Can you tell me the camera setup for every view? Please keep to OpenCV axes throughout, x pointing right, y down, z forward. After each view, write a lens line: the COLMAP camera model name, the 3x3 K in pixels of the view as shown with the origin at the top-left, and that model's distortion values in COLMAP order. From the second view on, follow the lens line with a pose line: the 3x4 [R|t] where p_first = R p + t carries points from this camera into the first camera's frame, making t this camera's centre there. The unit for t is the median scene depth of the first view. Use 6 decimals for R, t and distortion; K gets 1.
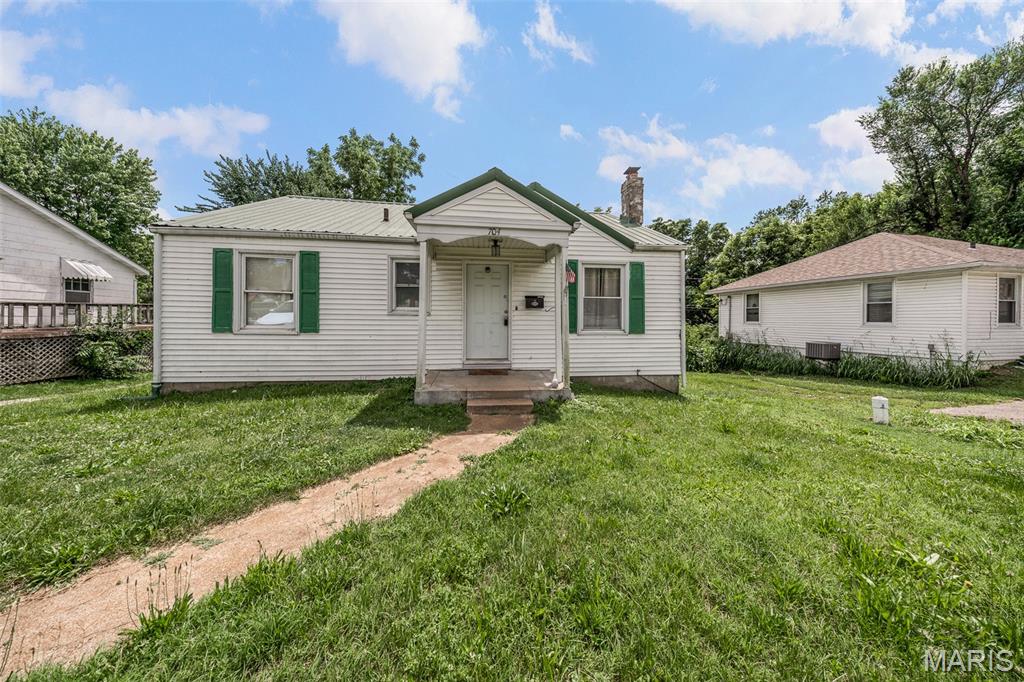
lens RADIAL K [[306.7, 0, 516.2], [0, 306.7, 324.7], [0, 0, 1]] dist [-0.000063, -0.000031]
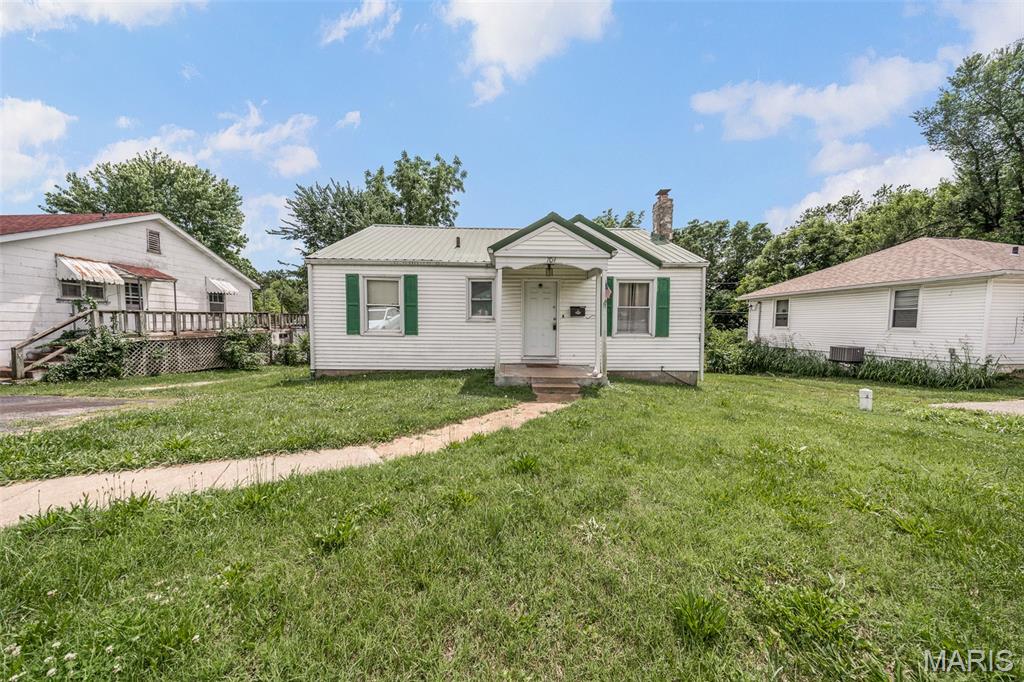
lens RADIAL K [[300.0, 0, 517.3], [0, 300.0, 344.5], [0, 0, 1]] dist [-0.000418, -0.000056]
pose [[0.995690, 0.006787, -0.092491, -0.046603], [-0.001979, 0.998646, 0.051983, -0.000798], [0.092718, -0.051576, 0.994356, -0.164138]]
